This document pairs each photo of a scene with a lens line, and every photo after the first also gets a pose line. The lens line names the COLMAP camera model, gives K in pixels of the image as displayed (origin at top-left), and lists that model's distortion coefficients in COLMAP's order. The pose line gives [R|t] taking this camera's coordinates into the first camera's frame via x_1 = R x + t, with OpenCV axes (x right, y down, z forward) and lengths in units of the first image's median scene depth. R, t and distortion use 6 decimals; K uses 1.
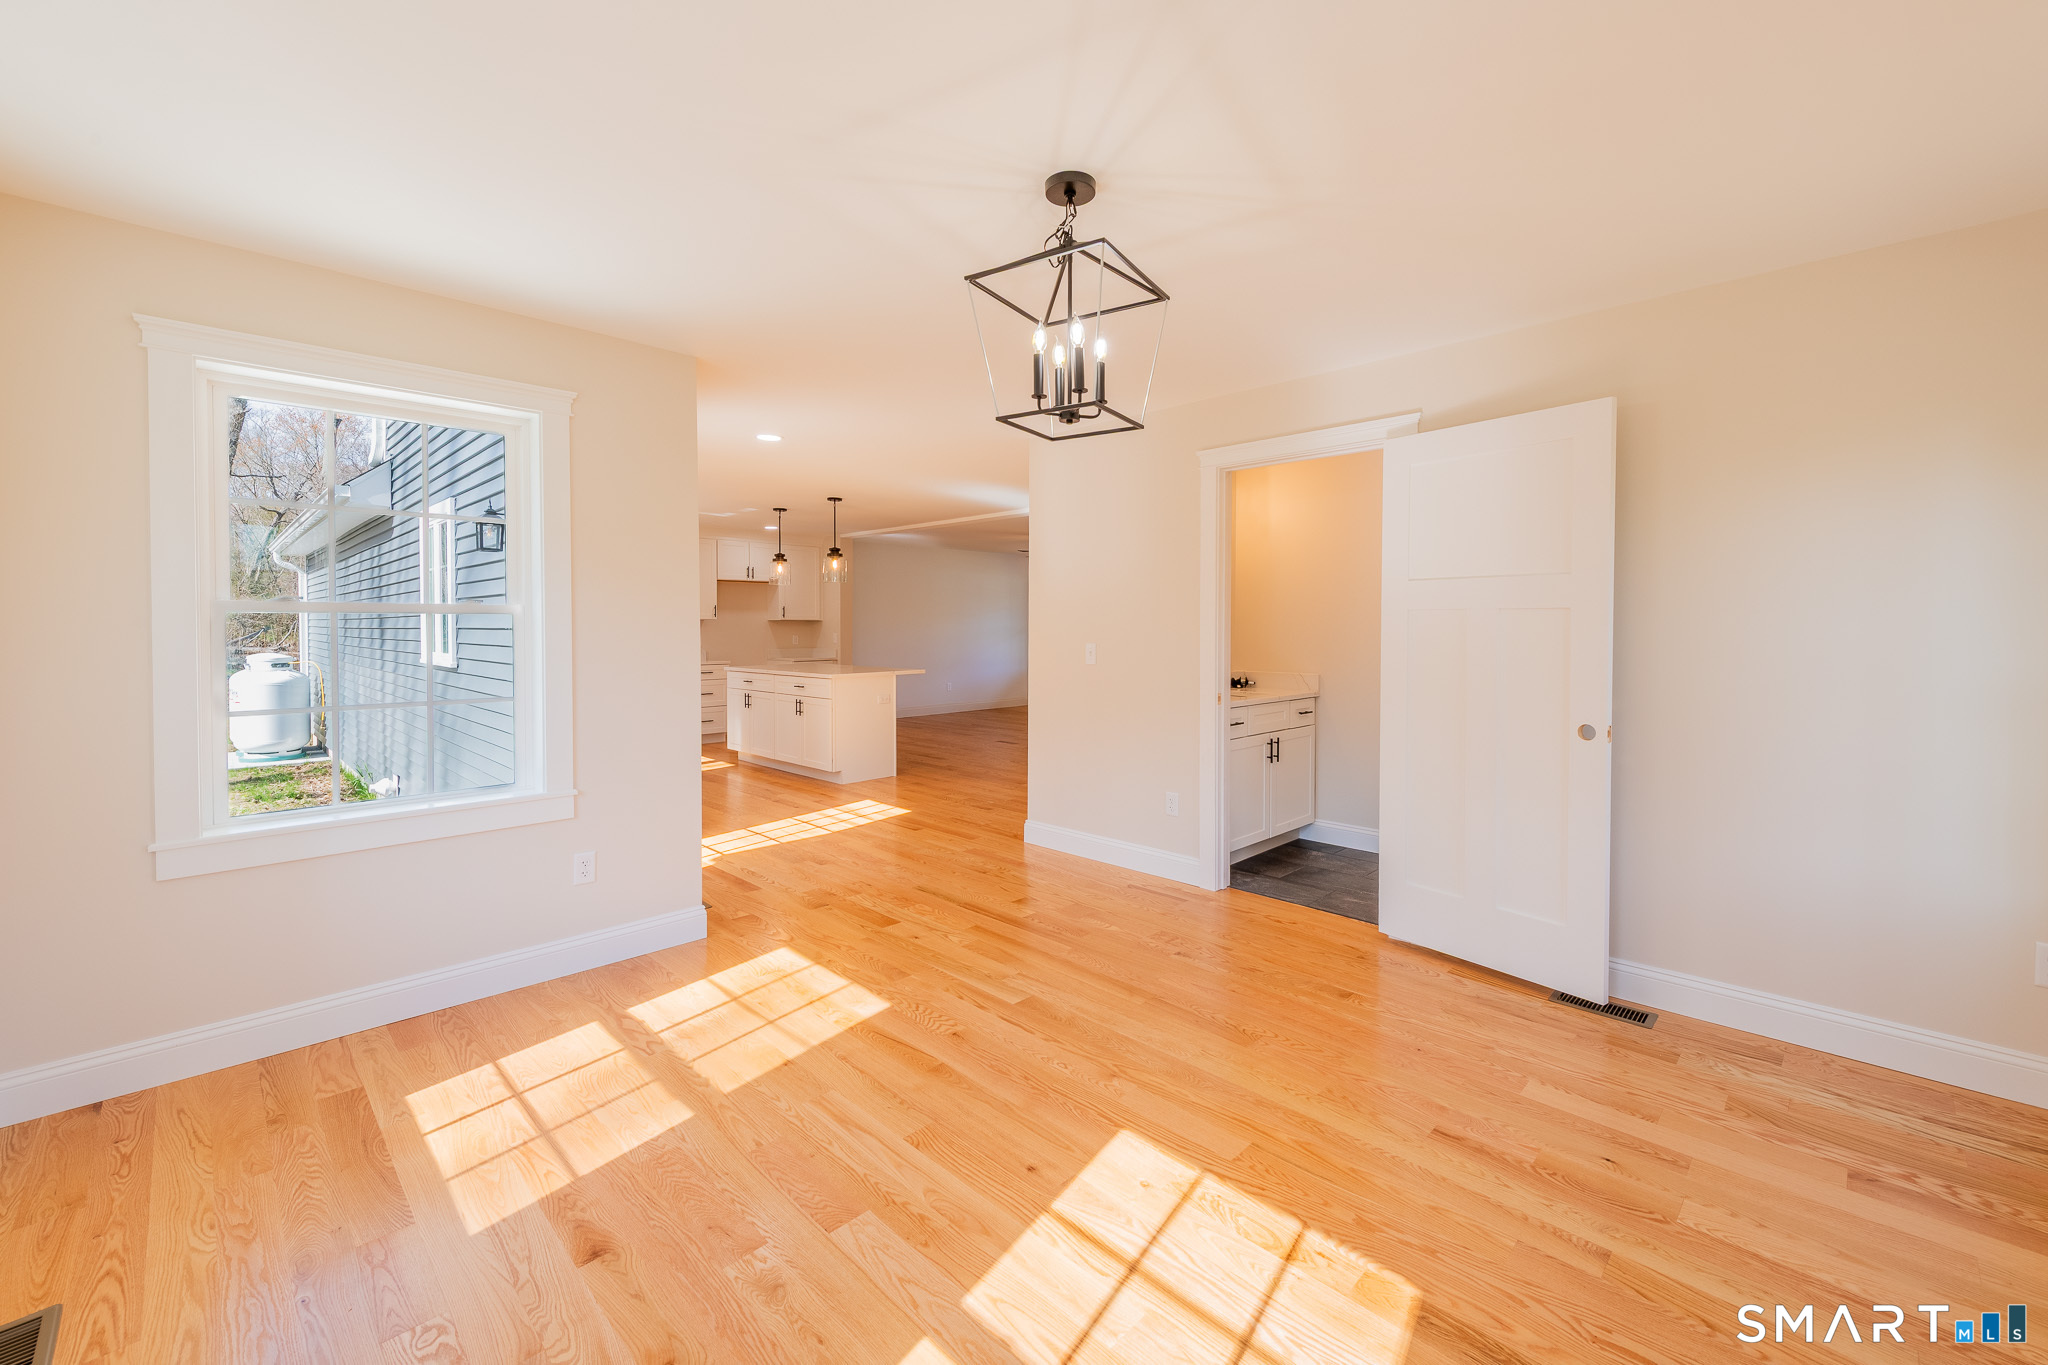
lens RADIAL K [[807.6, 0, 1025.9], [0, 807.6, 635.6], [0, 0, 1]] dist [-0.001565, -0.000435]
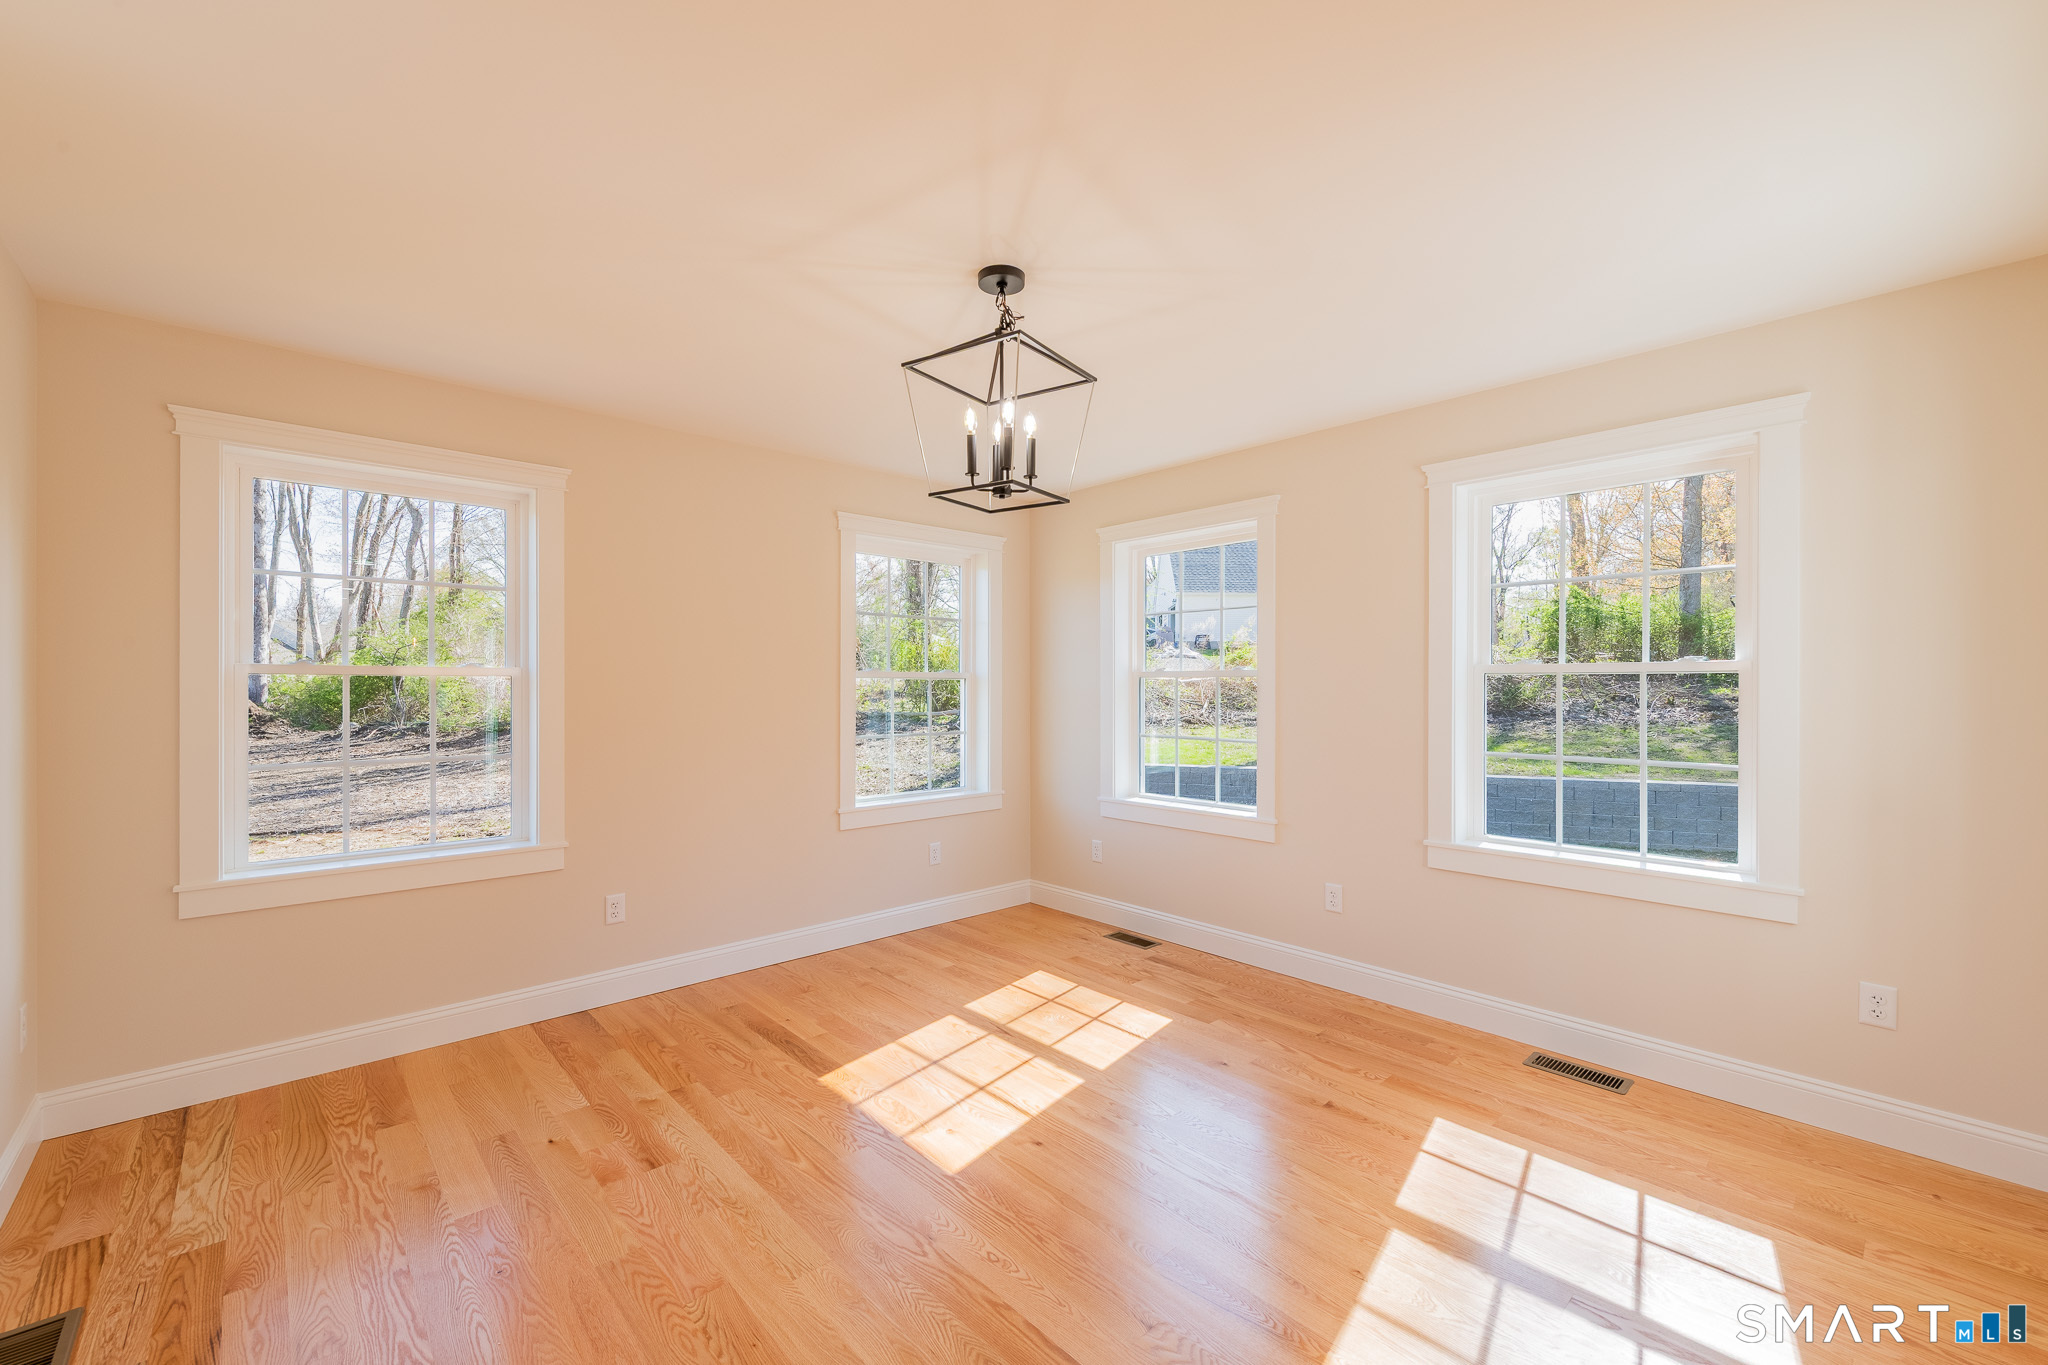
lens RADIAL K [[840.6, 0, 1024.0], [0, 840.6, 682.5], [0, 0, 1]] dist [-0.000747, -0.005415]
pose [[-0.998846, 0.000833, 0.048011, -0.026459], [0.001738, 0.999822, 0.018807, -0.039569], [-0.047987, 0.018869, -0.998670, 1.995668]]
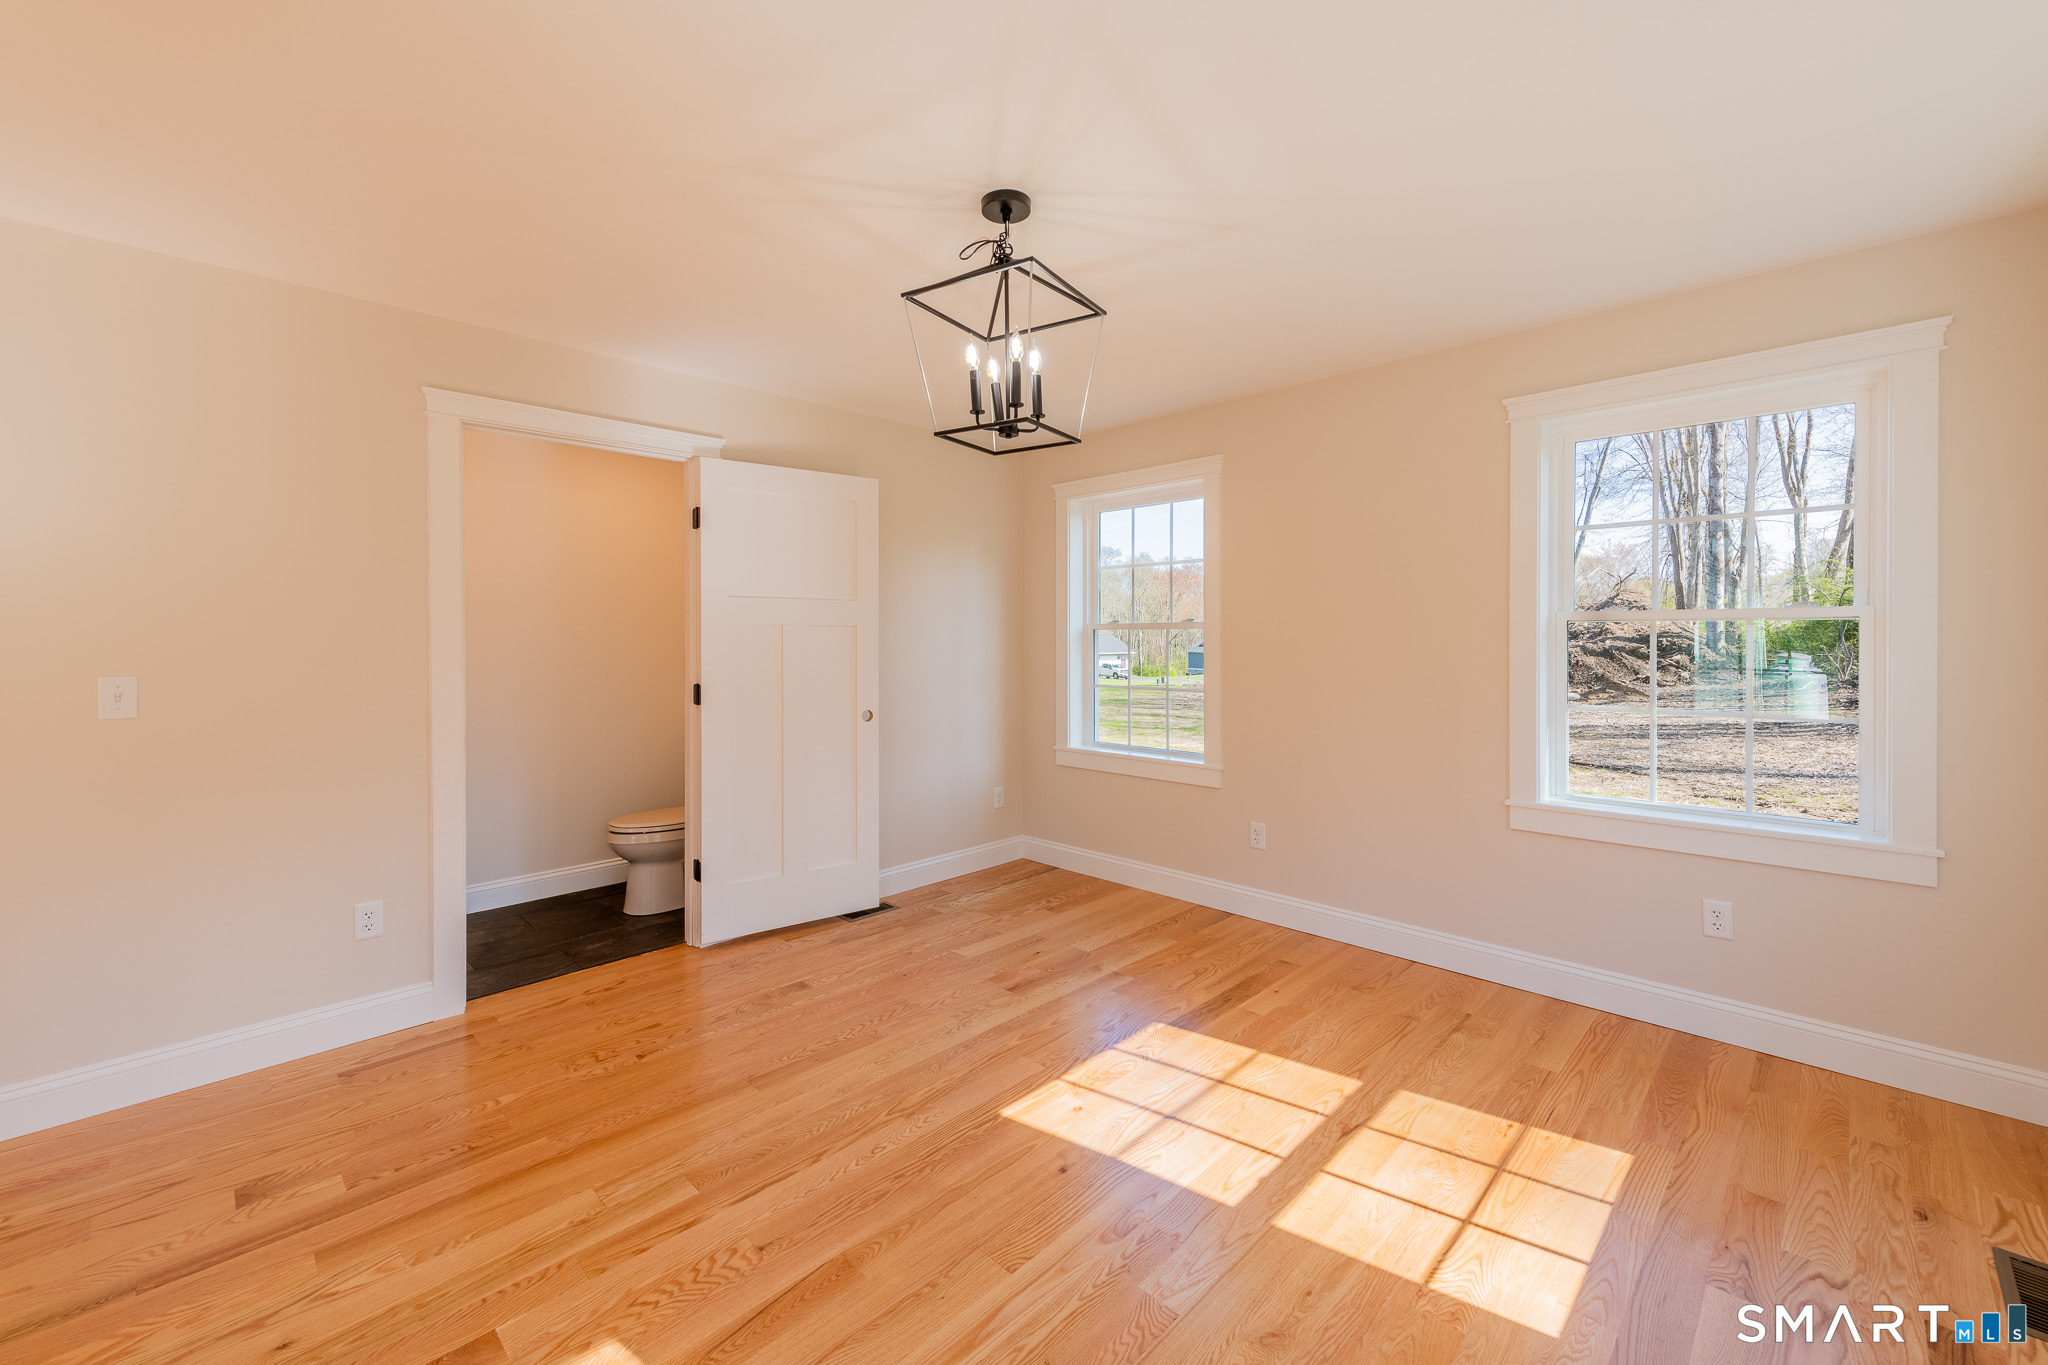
lens RADIAL K [[835.4, 0, 1028.1], [0, 835.4, 640.3], [0, 0, 1]] dist [0.021533, -0.010180]
pose [[-0.001836, -0.003999, 0.999990, -0.941437], [0.018940, 0.999812, 0.004033, -0.009839], [-0.999819, 0.018948, -0.001760, 0.926010]]
